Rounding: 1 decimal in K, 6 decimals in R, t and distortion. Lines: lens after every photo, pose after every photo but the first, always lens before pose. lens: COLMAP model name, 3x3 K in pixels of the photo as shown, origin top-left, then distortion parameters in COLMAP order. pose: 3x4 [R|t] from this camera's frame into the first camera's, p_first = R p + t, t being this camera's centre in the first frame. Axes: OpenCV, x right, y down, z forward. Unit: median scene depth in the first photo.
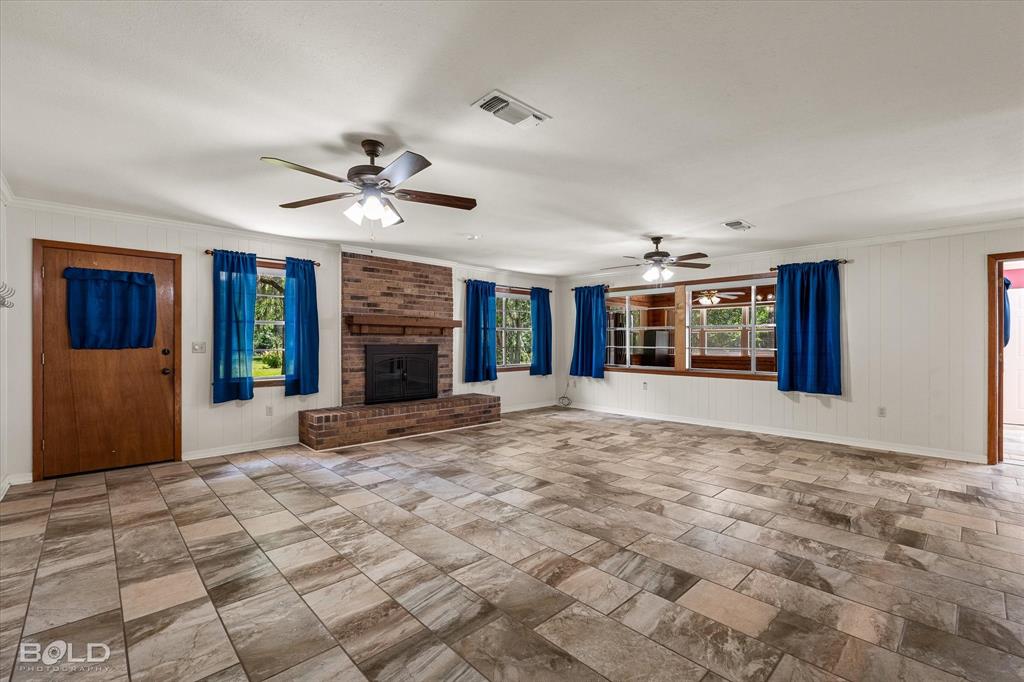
lens RADIAL K [[451.3, 0, 514.8], [0, 451.3, 342.8], [0, 0, 1]] dist [-0.003819, 0.000618]
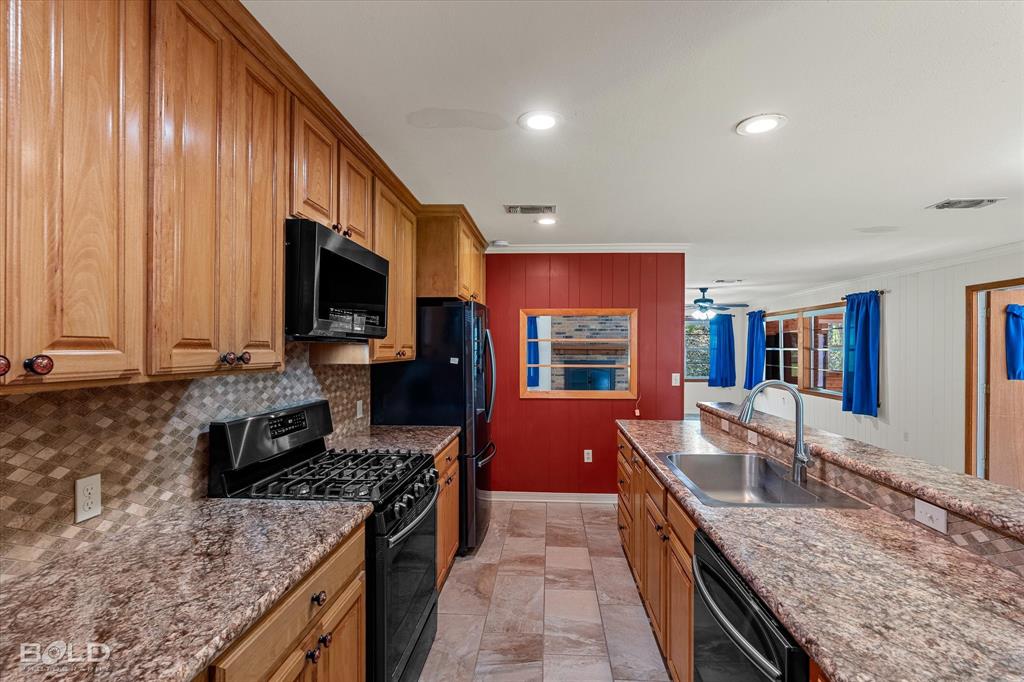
lens RADIAL K [[478.6, 0, 503.6], [0, 478.6, 349.5], [0, 0, 1]] dist [-0.001378, 0.001045]
pose [[0.649406, 0.004148, -0.760431, 1.231303], [-0.001688, 0.999991, 0.004012, -0.058534], [0.760440, -0.001322, 0.649407, -0.503673]]
